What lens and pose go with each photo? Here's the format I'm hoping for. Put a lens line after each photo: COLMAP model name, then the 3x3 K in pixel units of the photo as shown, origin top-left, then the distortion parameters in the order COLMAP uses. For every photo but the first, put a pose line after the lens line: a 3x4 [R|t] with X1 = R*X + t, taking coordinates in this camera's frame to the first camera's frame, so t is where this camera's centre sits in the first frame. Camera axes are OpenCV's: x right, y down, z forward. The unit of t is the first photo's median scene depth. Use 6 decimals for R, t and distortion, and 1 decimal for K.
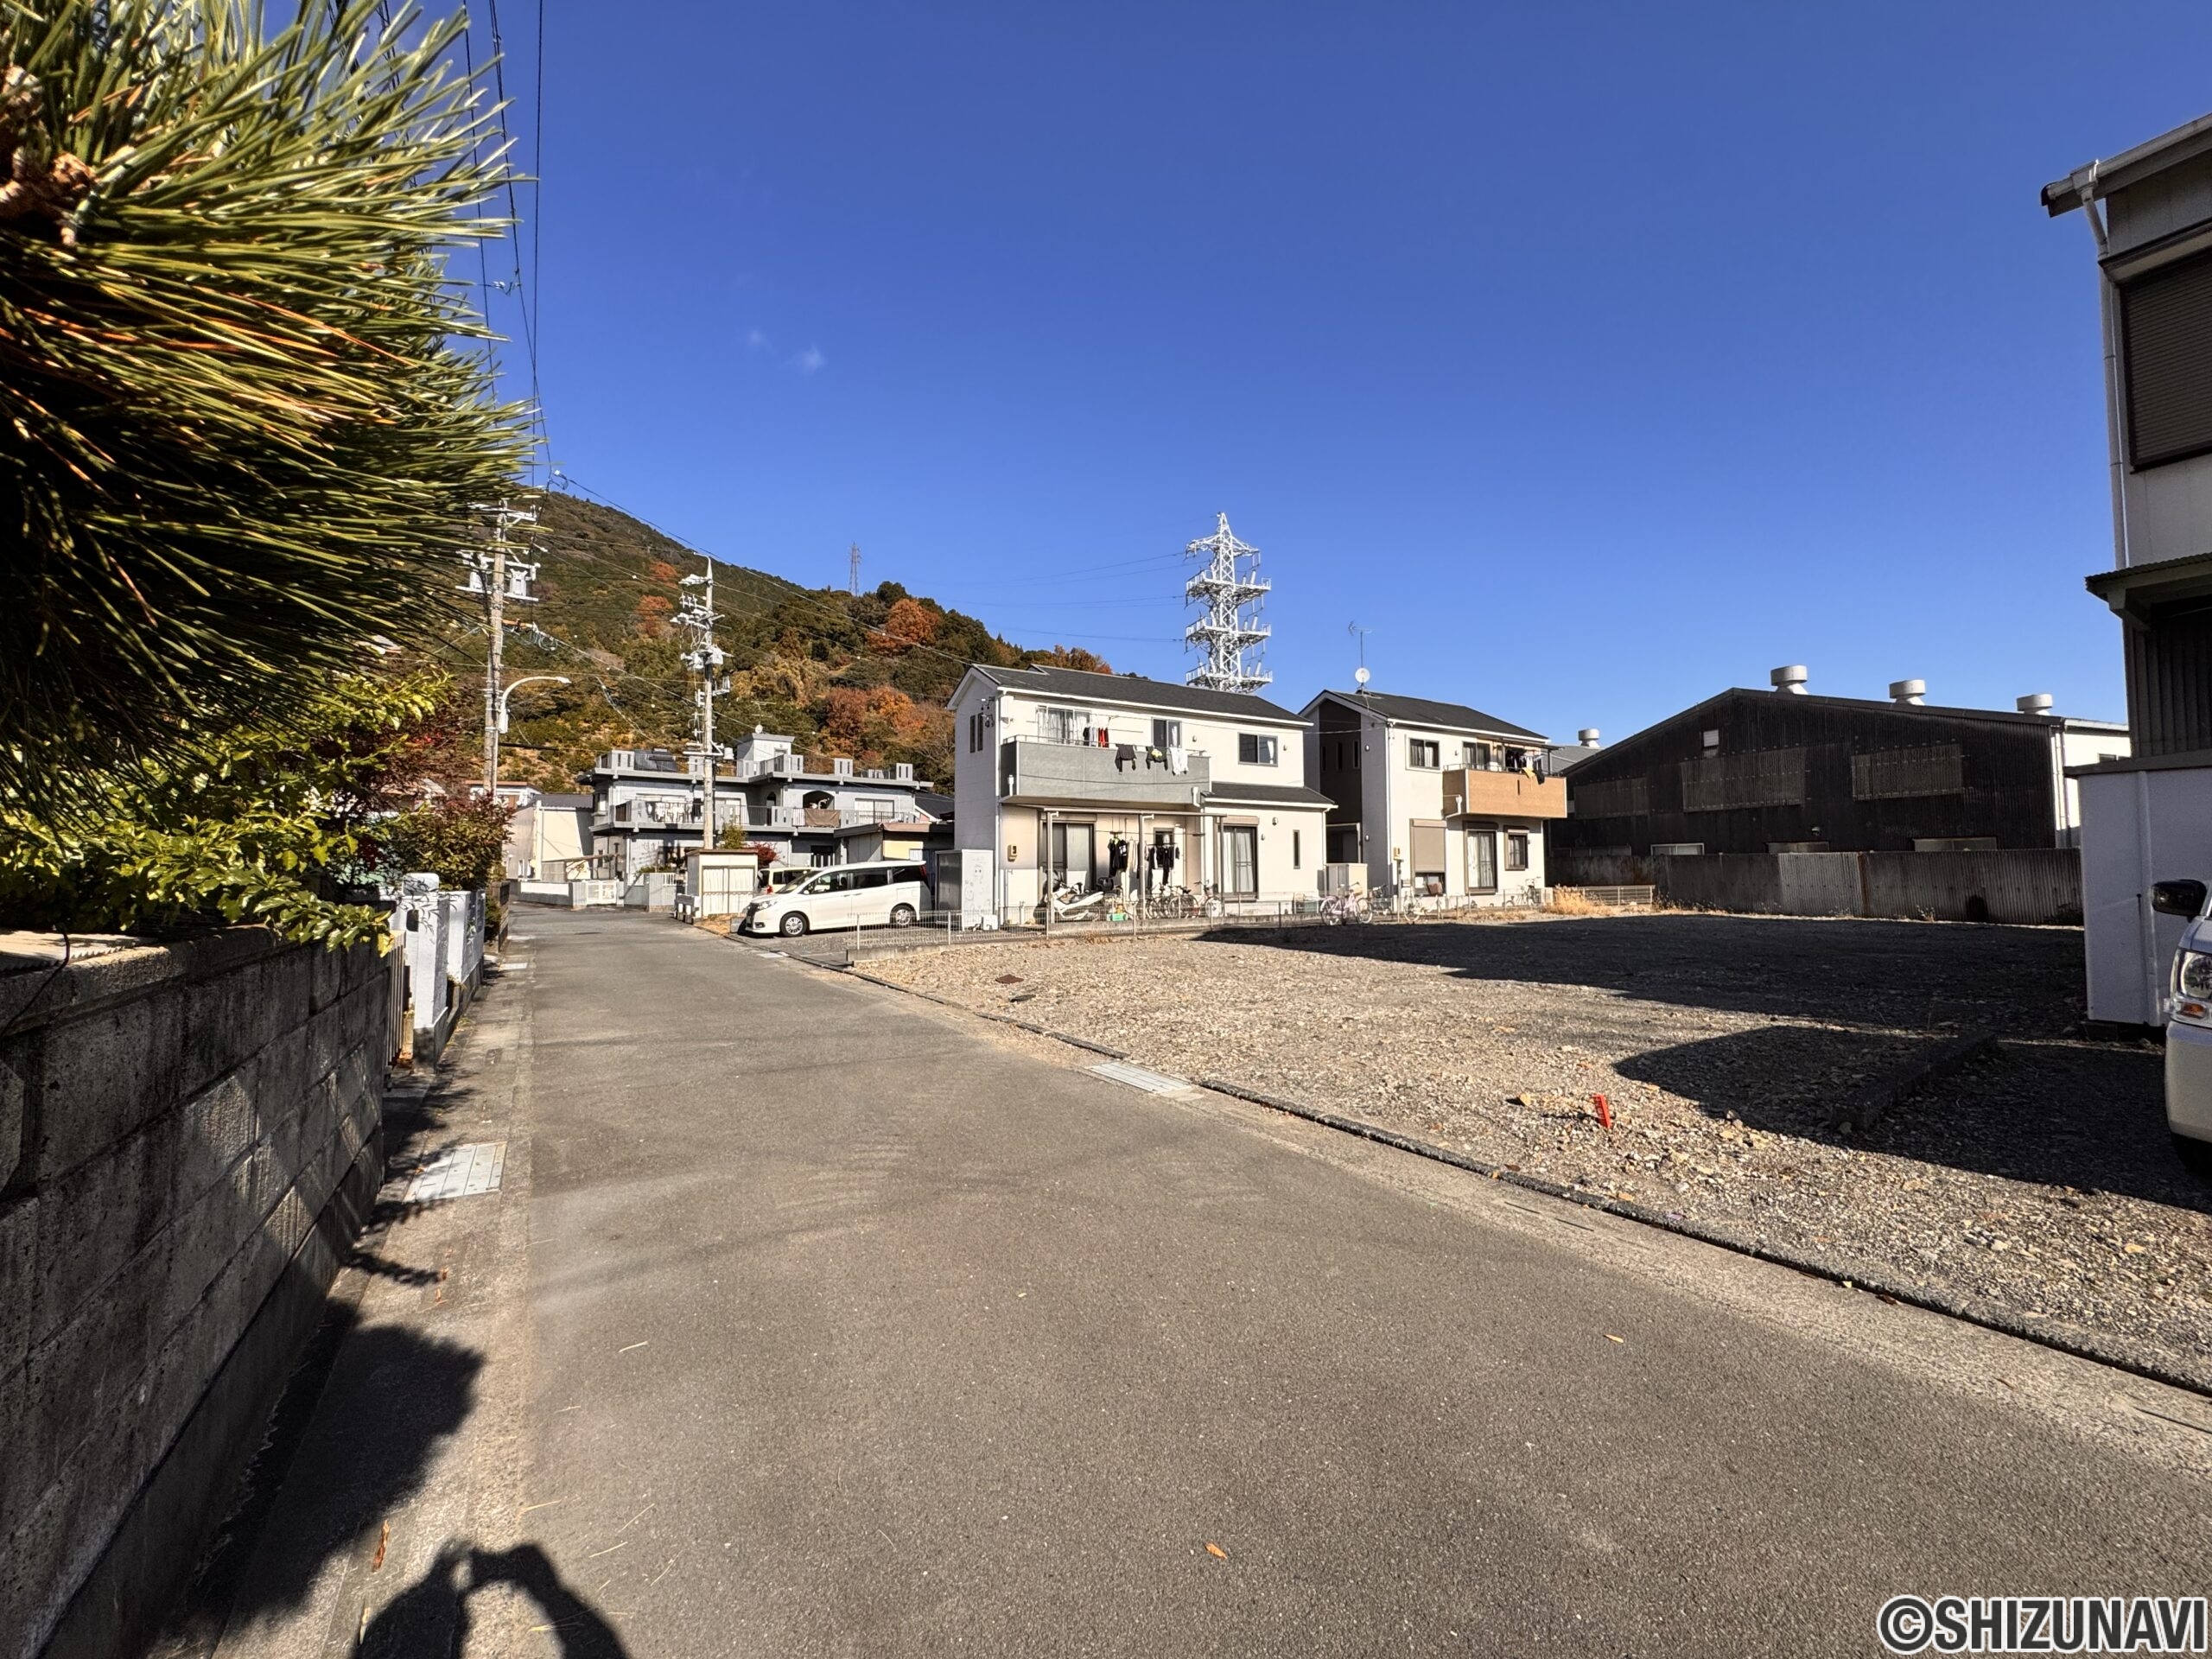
lens RADIAL K [[887.9, 0, 1097.8], [0, 887.9, 831.4], [0, 0, 1]] dist [-0.002491, 0.000260]
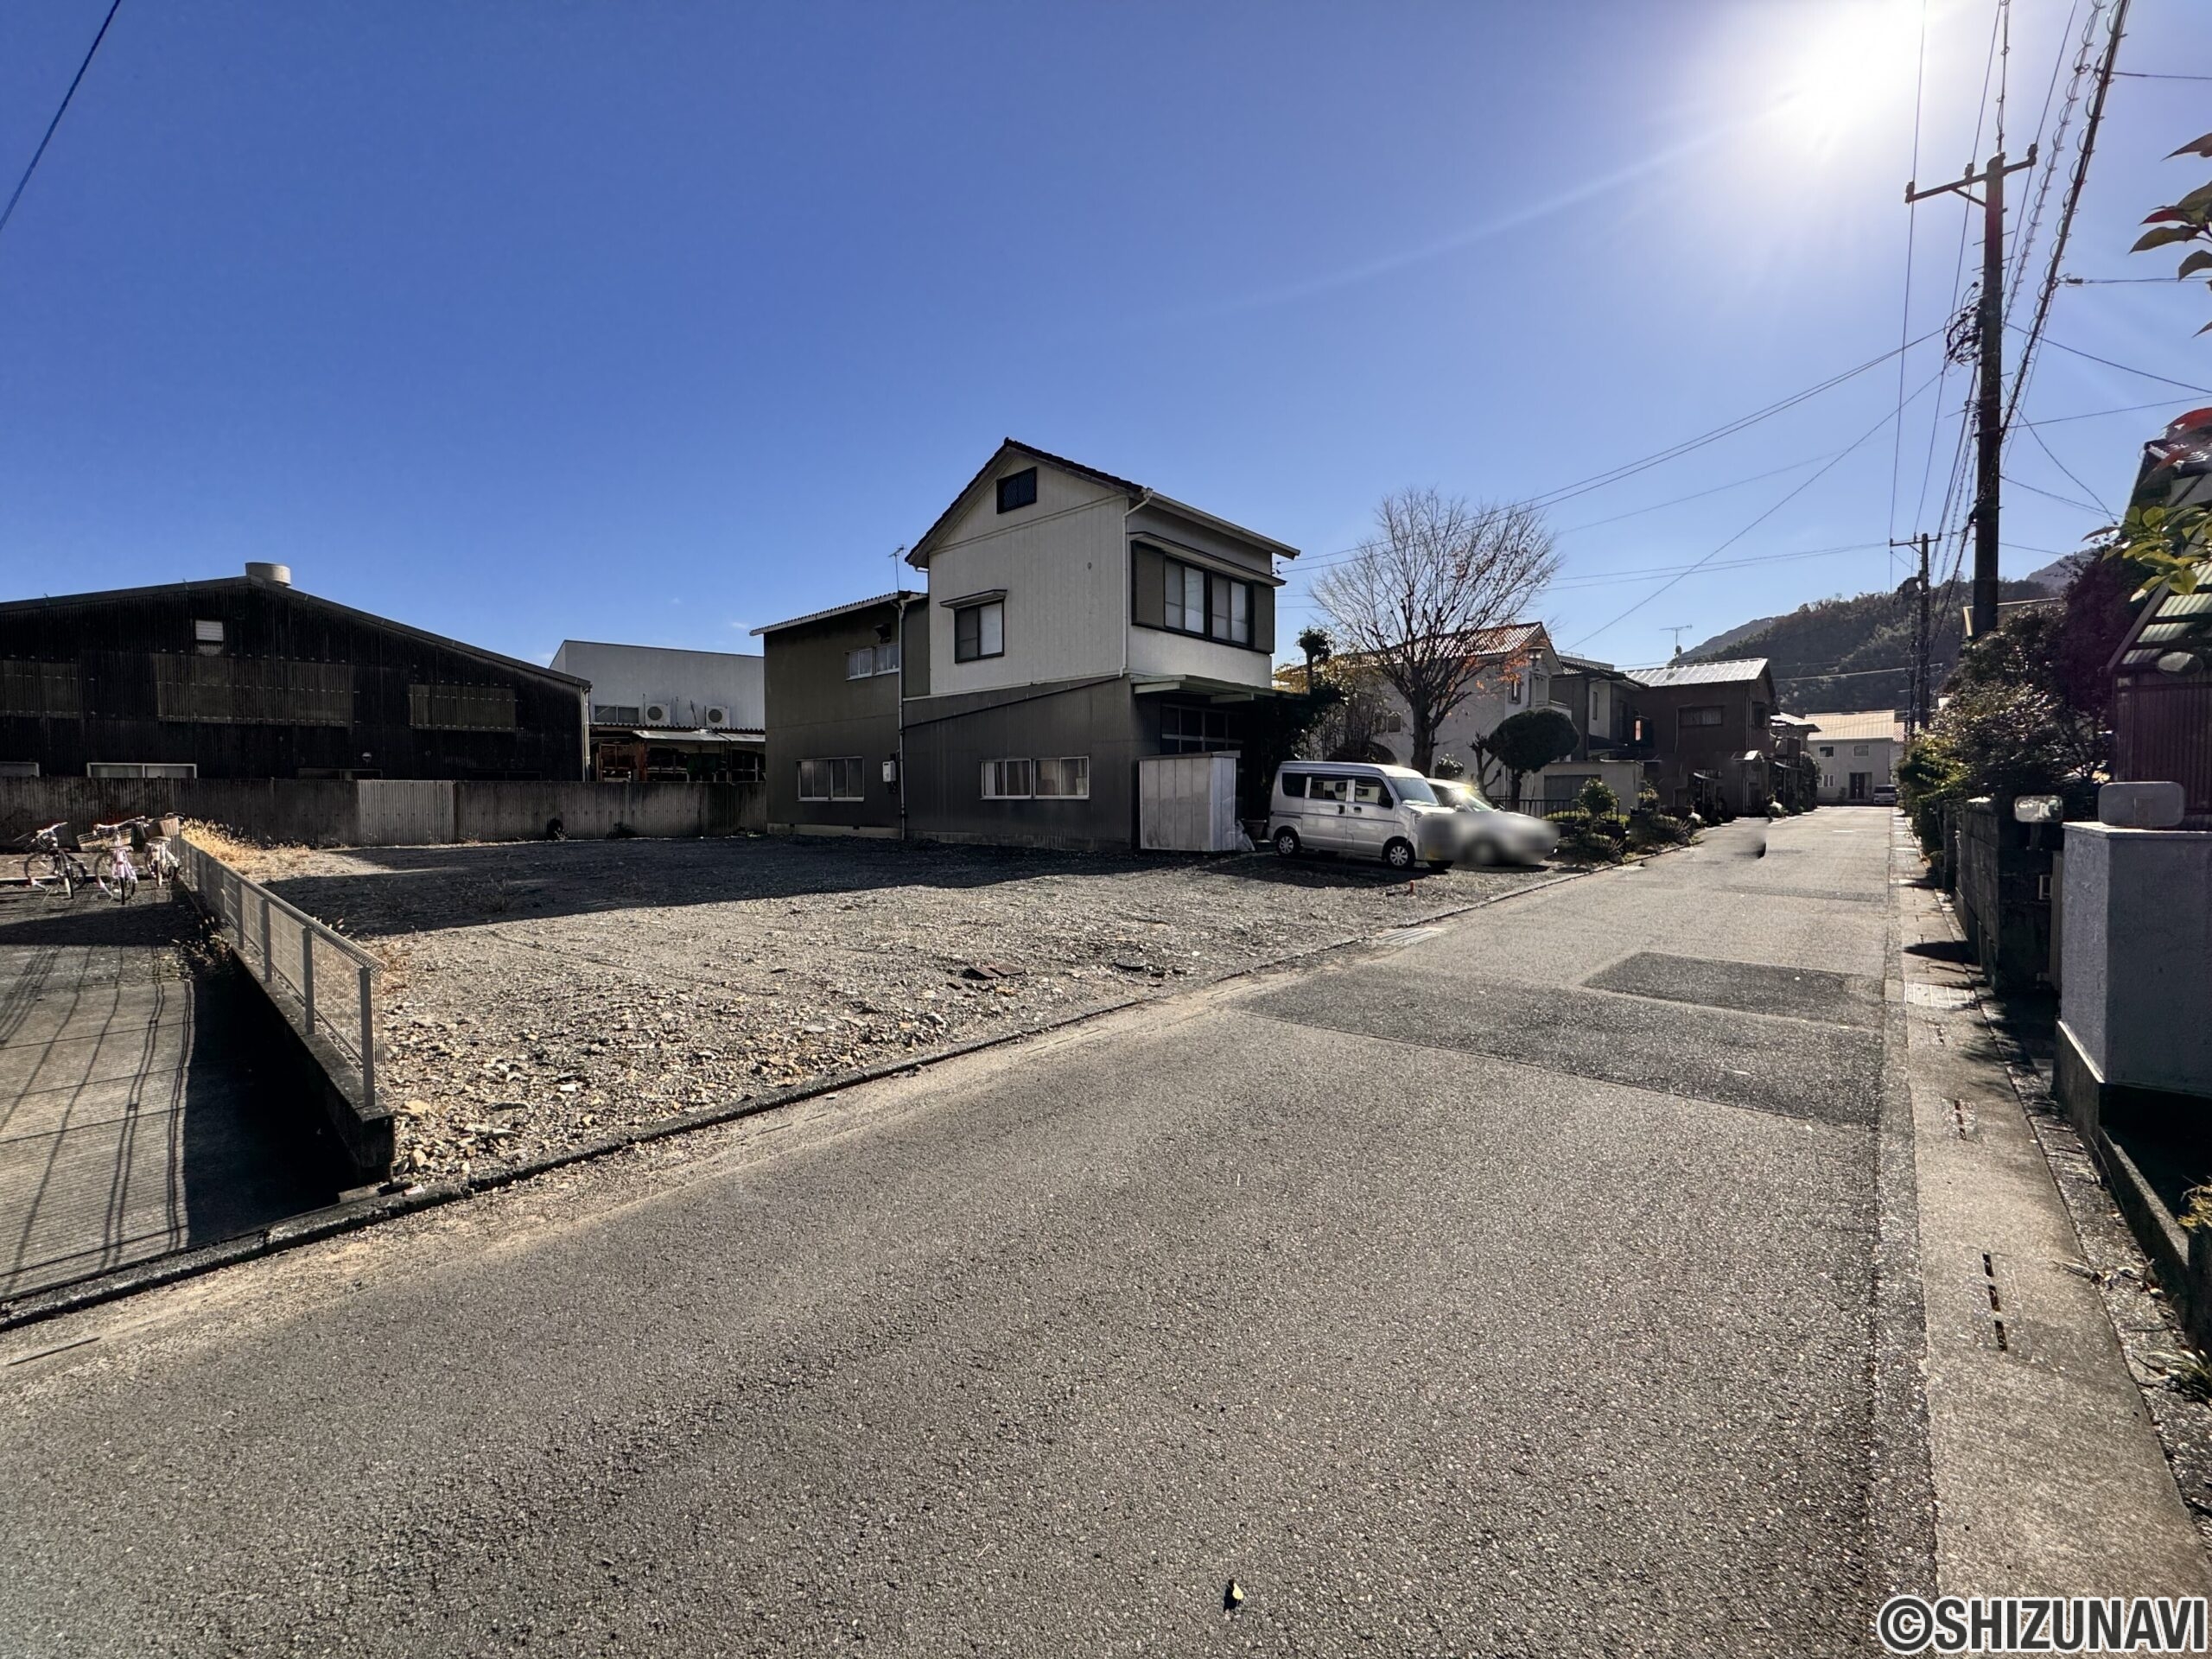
lens RADIAL K [[887.9, 0, 1108.6], [0, 887.9, 826.0], [0, 0, 1]] dist [-0.002491, 0.000260]
pose [[-0.276570, -0.028454, 0.960573, -0.320312], [-0.038086, 0.999101, 0.018629, 0.025292], [-0.960239, -0.031432, -0.277405, 0.503978]]
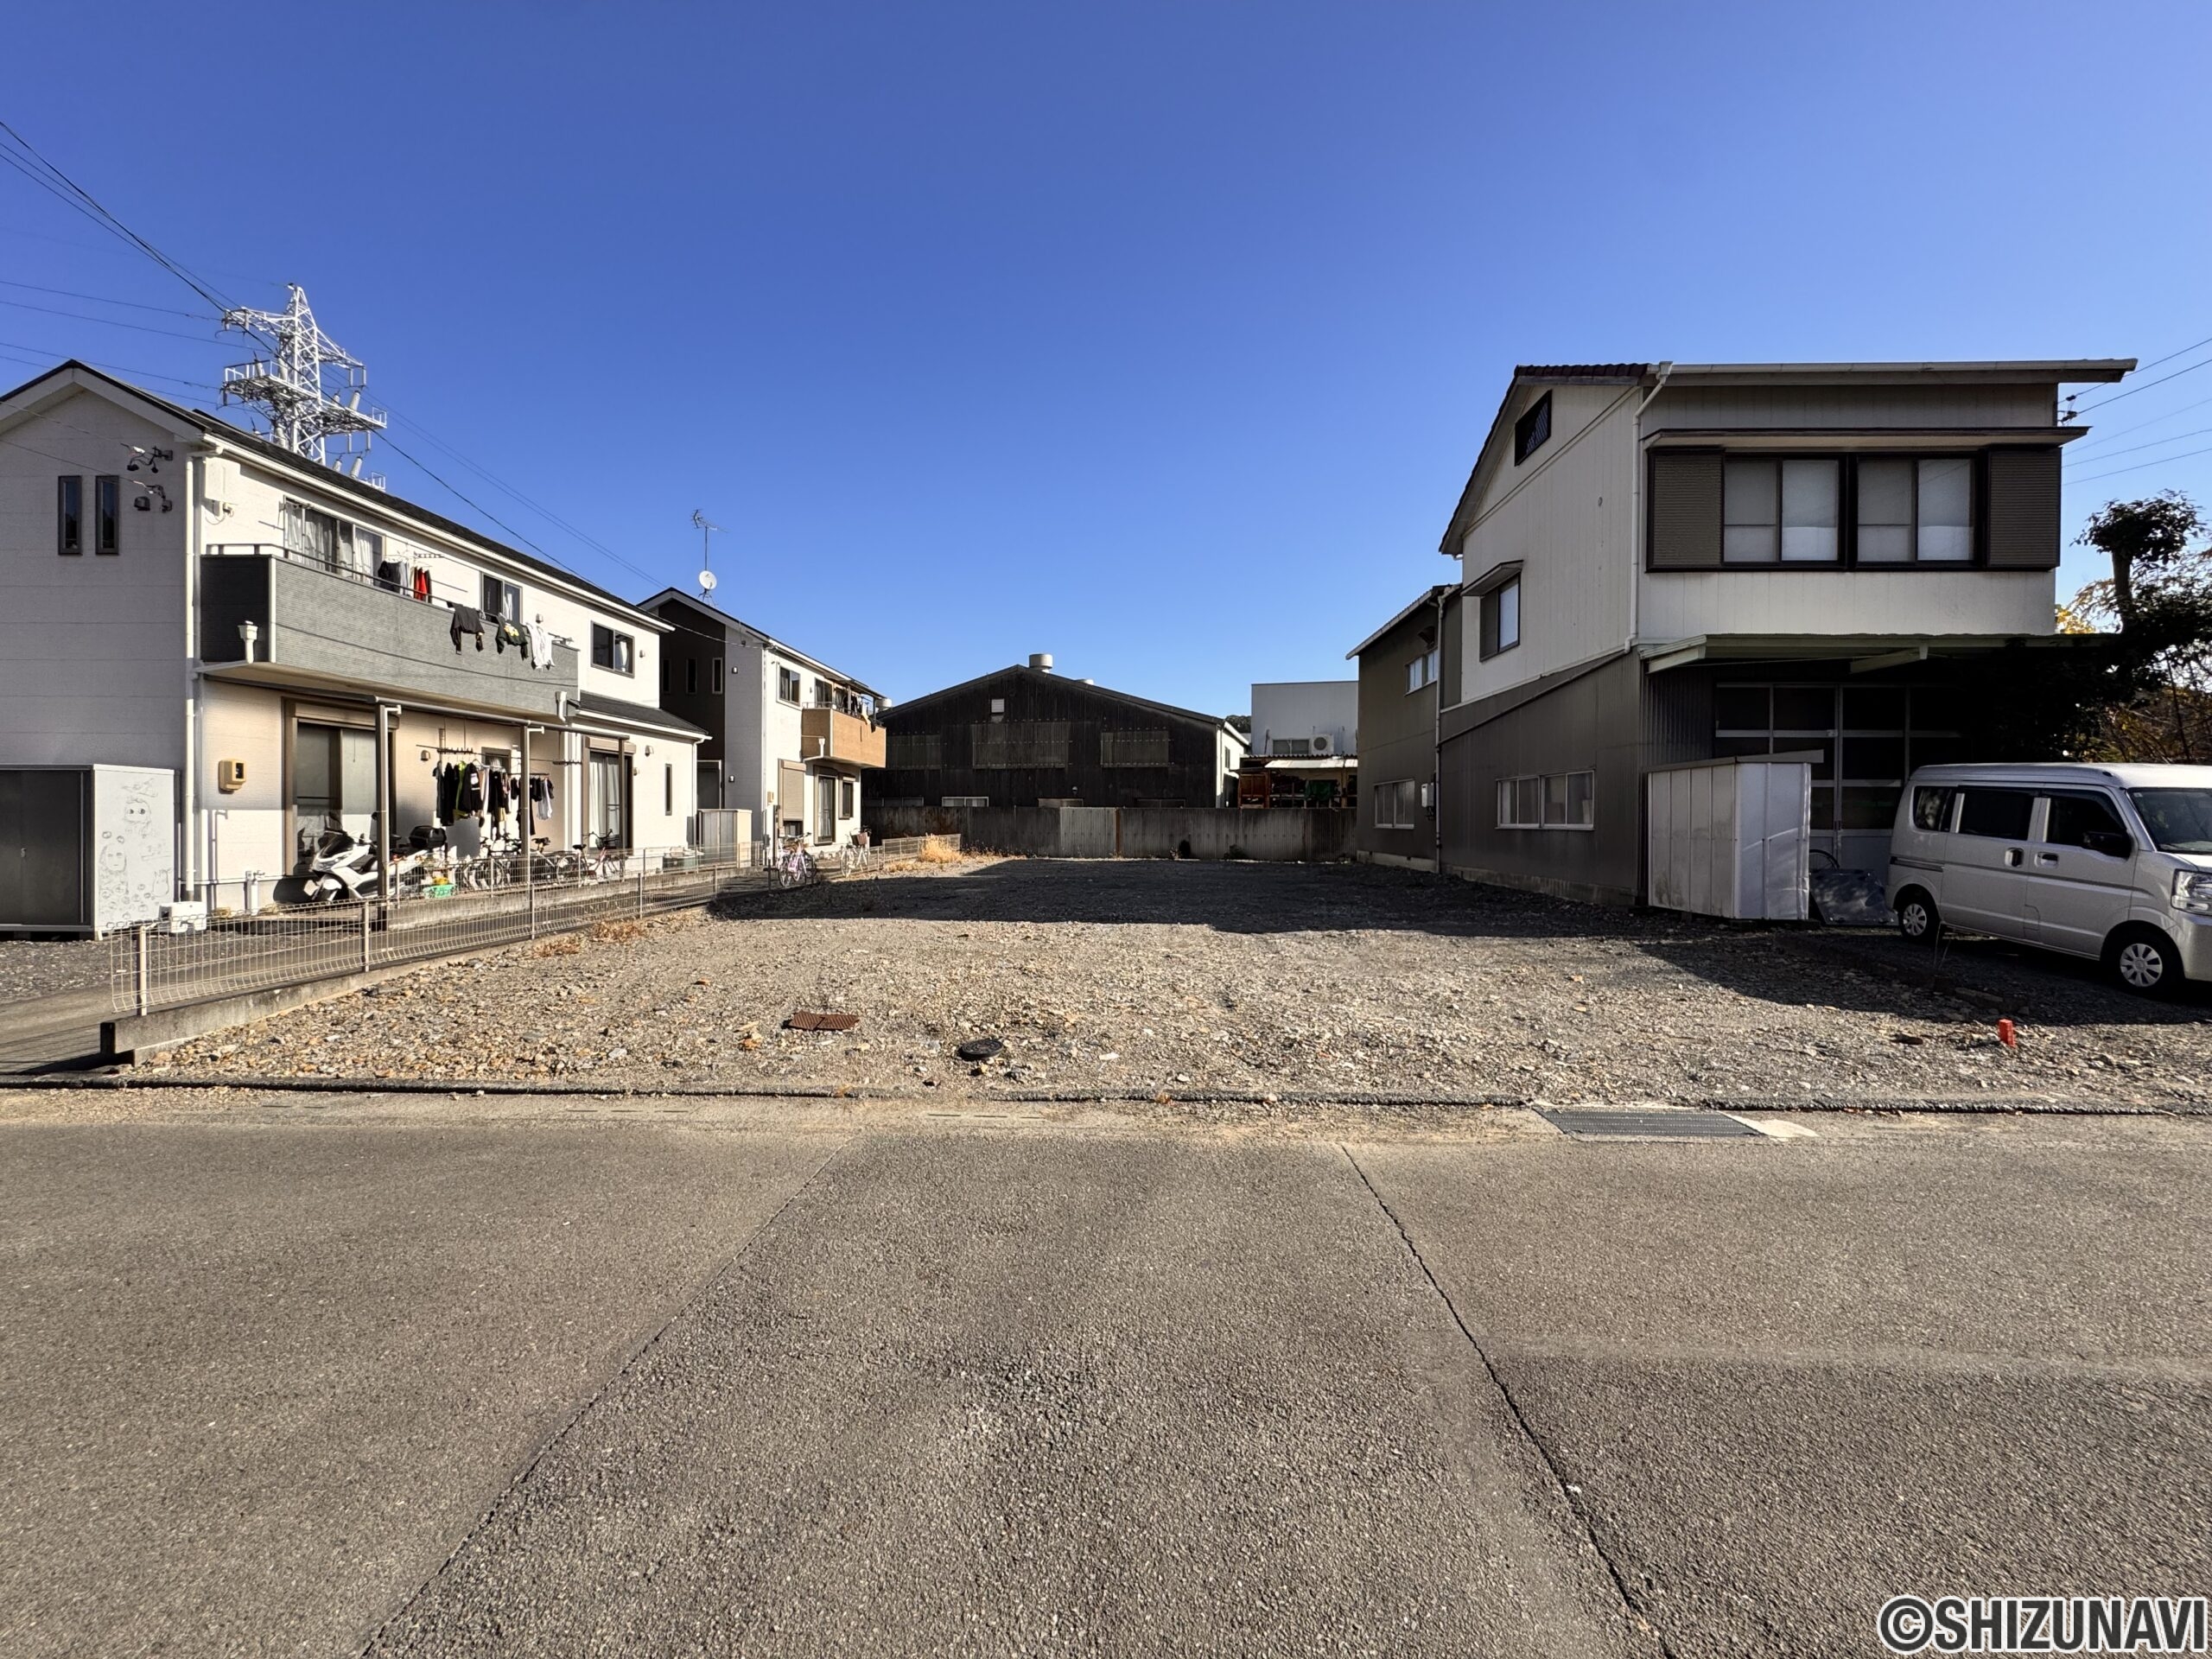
lens RADIAL K [[887.9, 0, 1104.2], [0, 887.9, 827.5], [0, 0, 1]] dist [-0.002491, 0.000260]
pose [[0.563255, 0.001277, 0.826282, -0.200389], [-0.045286, 0.998544, 0.029327, 0.013819], [-0.825041, -0.053937, 0.562493, 0.261583]]
